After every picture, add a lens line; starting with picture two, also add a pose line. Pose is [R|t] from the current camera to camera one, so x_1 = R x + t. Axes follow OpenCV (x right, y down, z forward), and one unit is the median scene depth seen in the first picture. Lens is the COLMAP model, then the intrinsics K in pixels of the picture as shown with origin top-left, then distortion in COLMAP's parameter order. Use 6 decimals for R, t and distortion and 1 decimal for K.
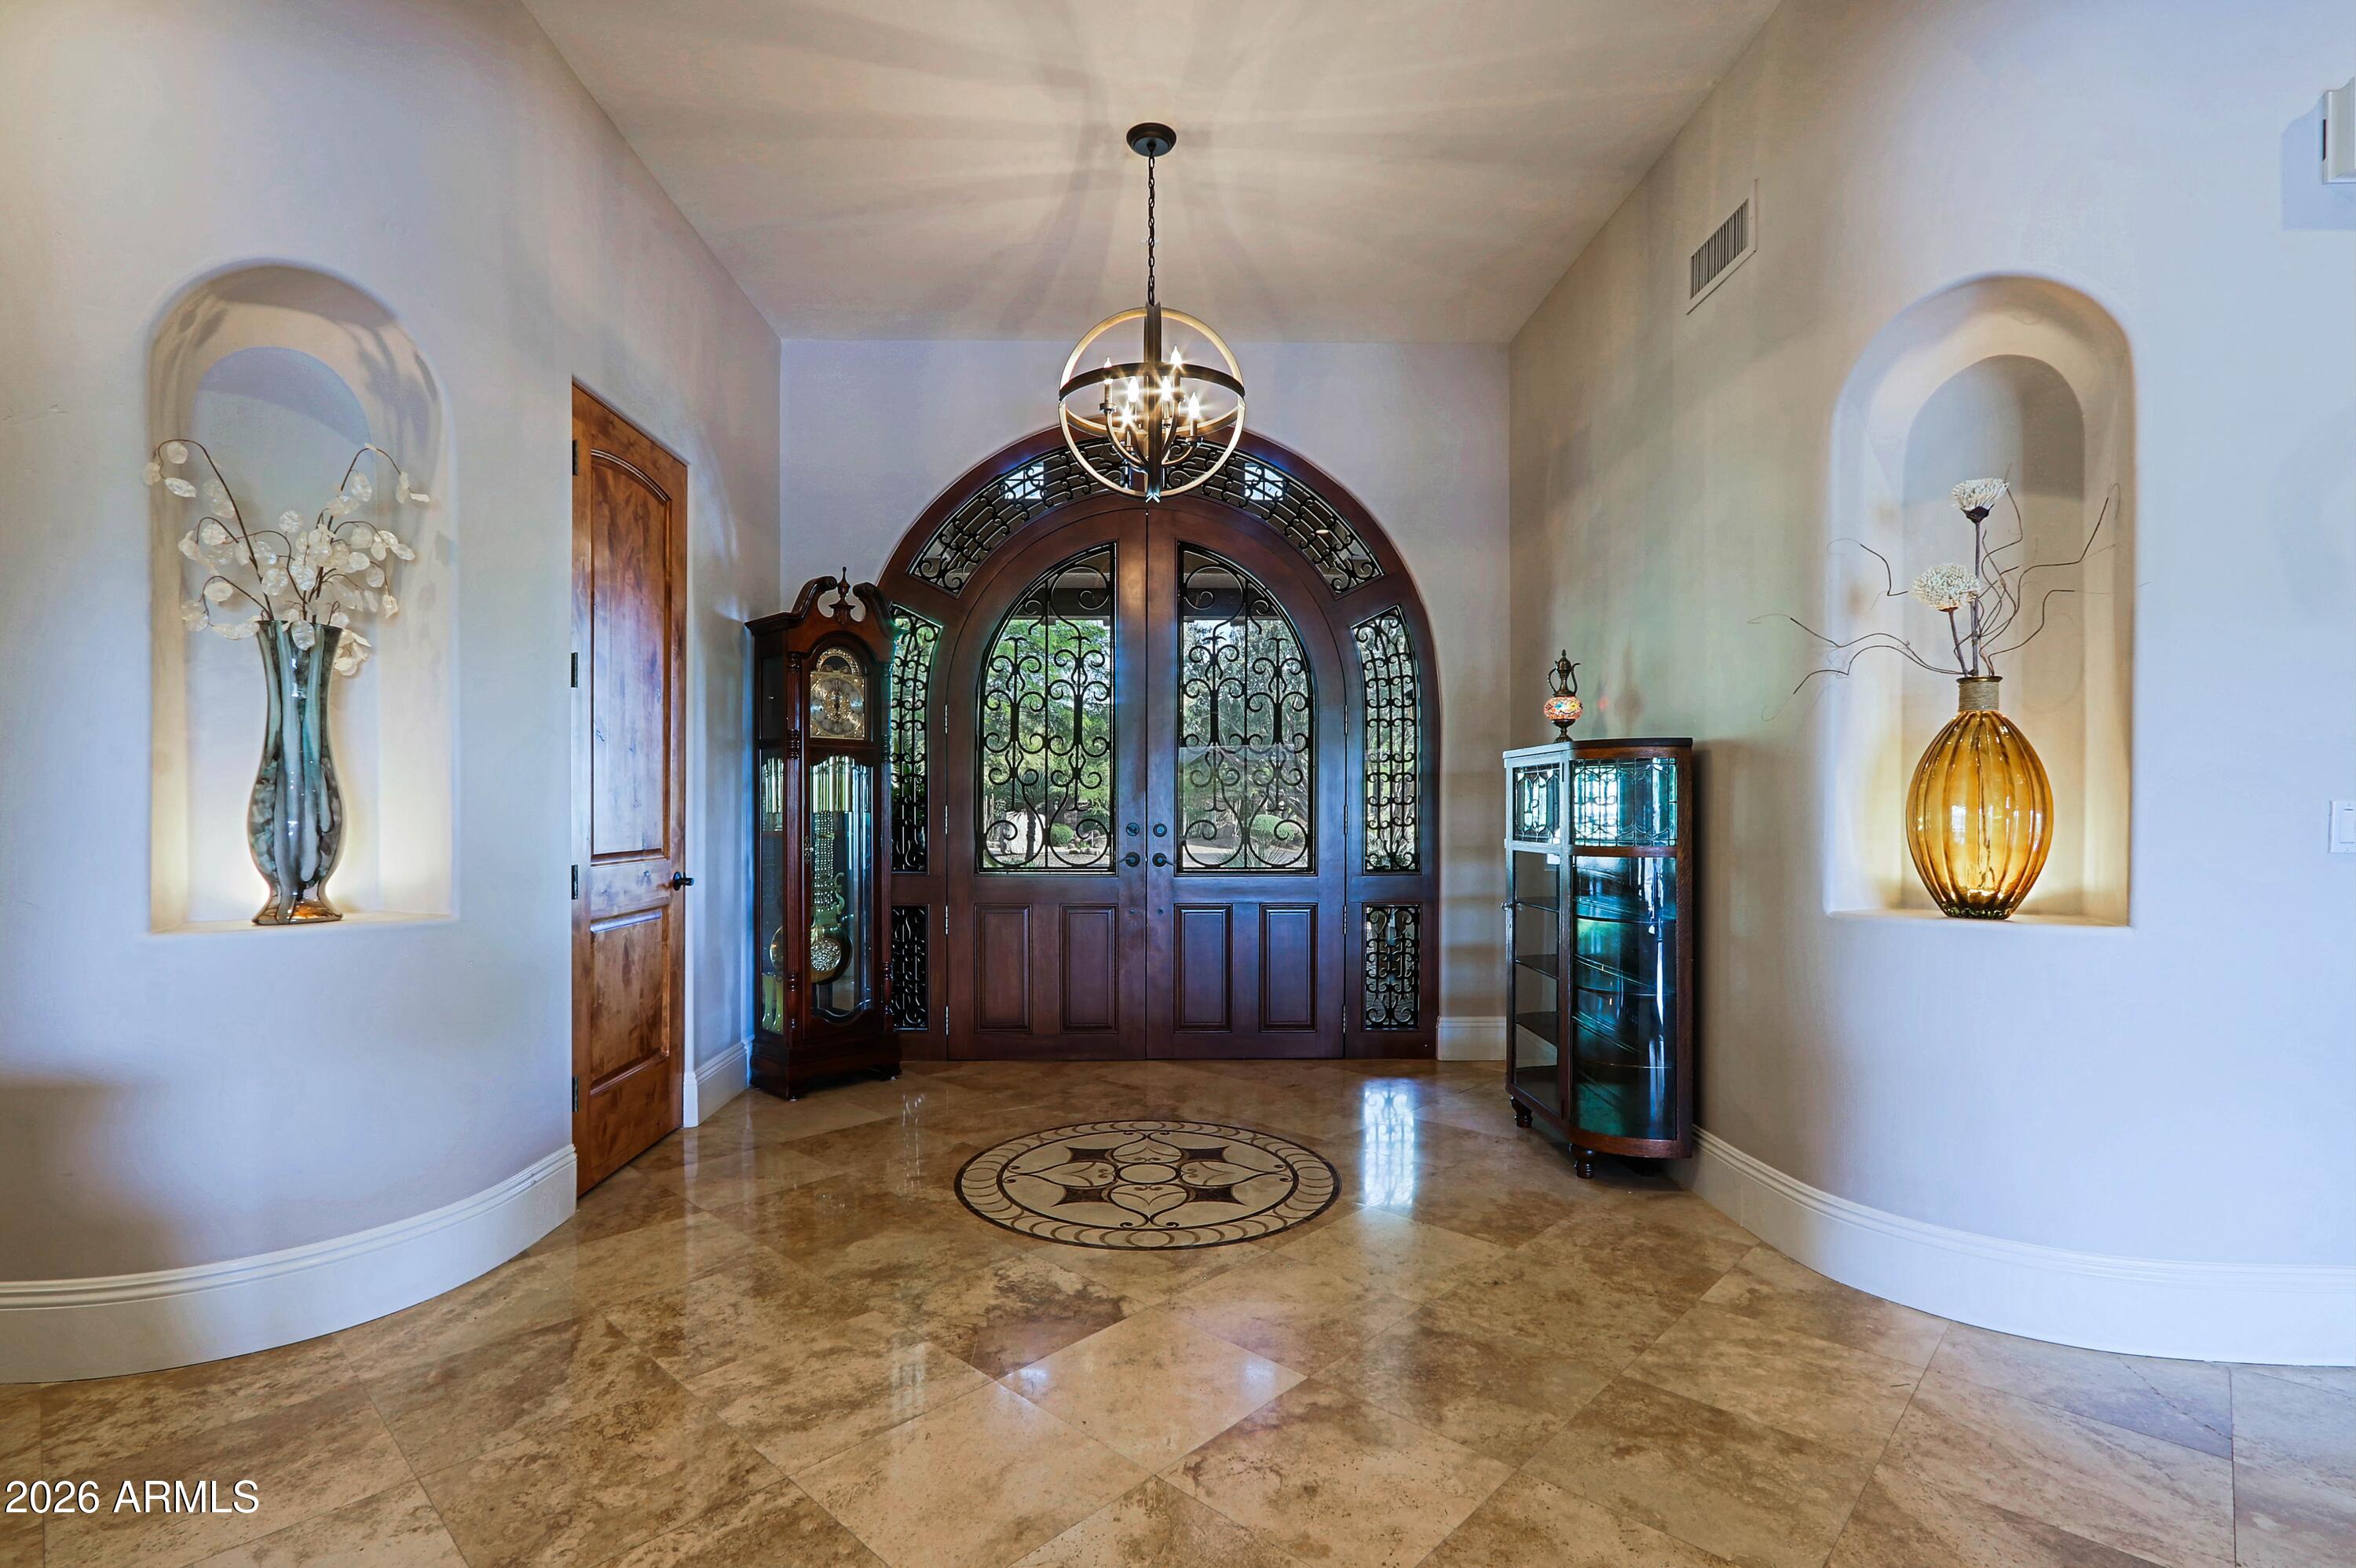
lens RADIAL K [[1079.6, 0, 1177.1], [0, 1079.6, 816.6], [0, 0, 1]] dist [-0.008122, 0.000362]
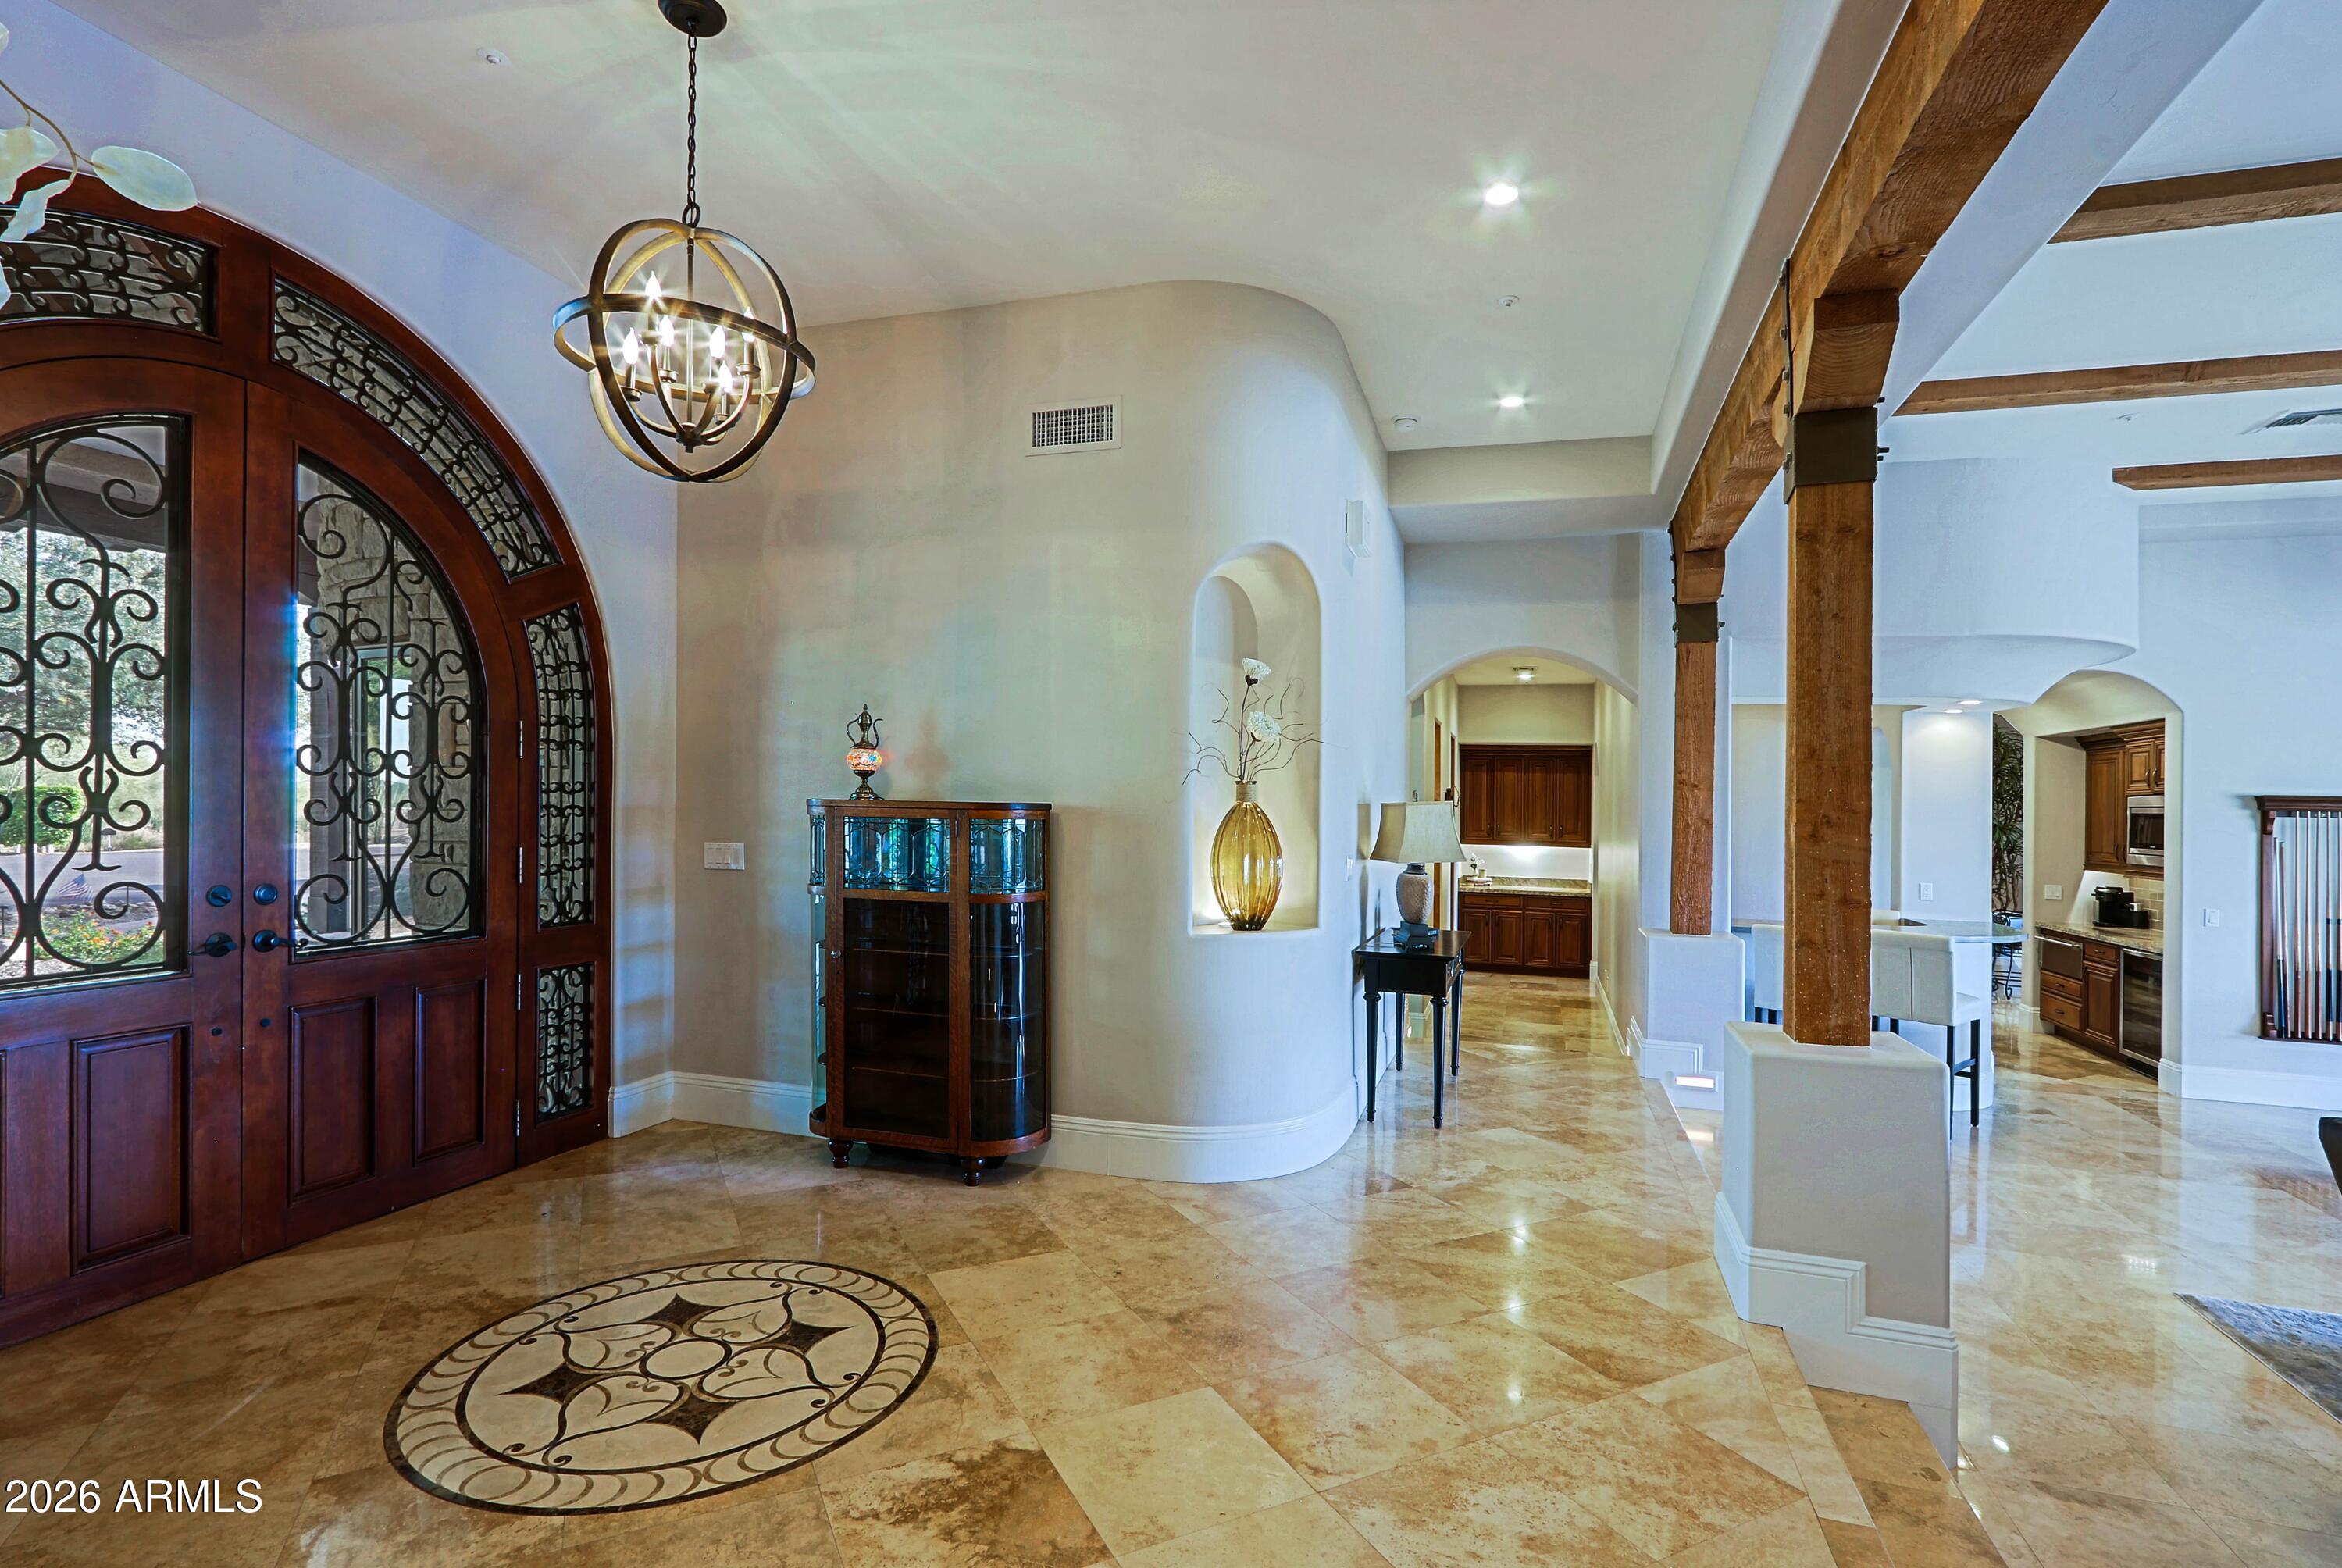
lens RADIAL K [[1101.5, 0, 1164.5], [0, 1101.5, 796.5], [0, 0, 1]] dist [-0.004969, -0.000569]
pose [[0.336881, 0.015955, 0.941412, -0.651038], [-0.012280, 0.999846, -0.012551, -0.063168], [-0.941467, -0.007332, 0.337025, 0.416420]]
